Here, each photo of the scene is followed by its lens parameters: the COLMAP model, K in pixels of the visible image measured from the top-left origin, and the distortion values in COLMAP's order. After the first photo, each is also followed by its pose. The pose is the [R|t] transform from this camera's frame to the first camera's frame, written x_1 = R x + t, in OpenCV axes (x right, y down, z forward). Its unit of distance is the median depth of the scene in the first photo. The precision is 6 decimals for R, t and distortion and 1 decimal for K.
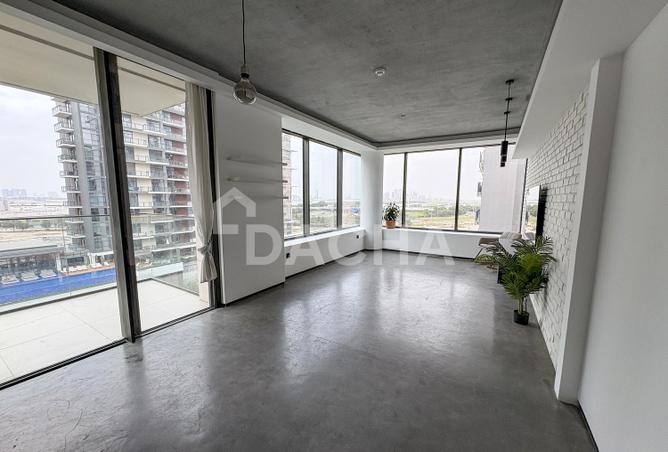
lens RADIAL K [[266.0, 0, 333.9], [0, 266.0, 232.6], [0, 0, 1]] dist [-0.001231, -0.000620]
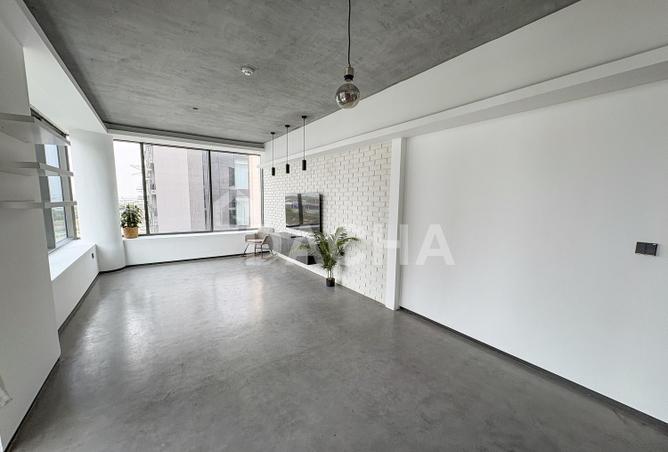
lens RADIAL K [[266.0, 0, 335.1], [0, 266.0, 229.2], [0, 0, 1]] dist [-0.001231, -0.000620]
pose [[0.401592, -0.099769, 0.910368, -0.449688], [0.104852, 0.992521, 0.062518, -0.048420], [-0.909797, 0.070348, 0.409049, 0.260127]]
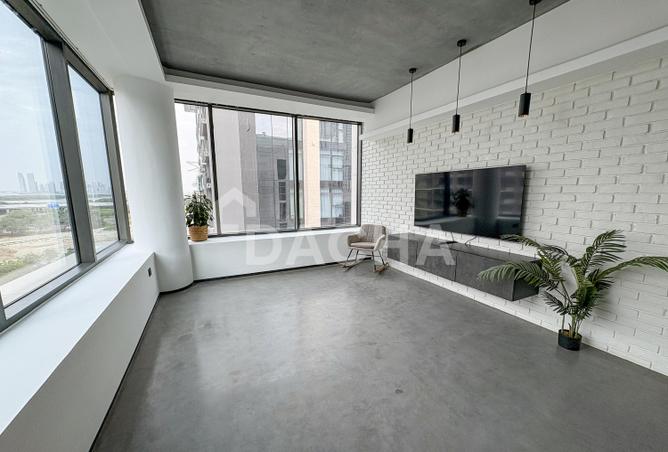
lens RADIAL K [[266.0, 0, 333.6], [0, 266.0, 232.8], [0, 0, 1]] dist [-0.001231, -0.000620]
pose [[0.537517, -0.134147, 0.832514, -0.169711], [0.111613, 0.989897, 0.087443, -0.086994], [-0.835833, 0.045918, 0.547060, 0.838023]]
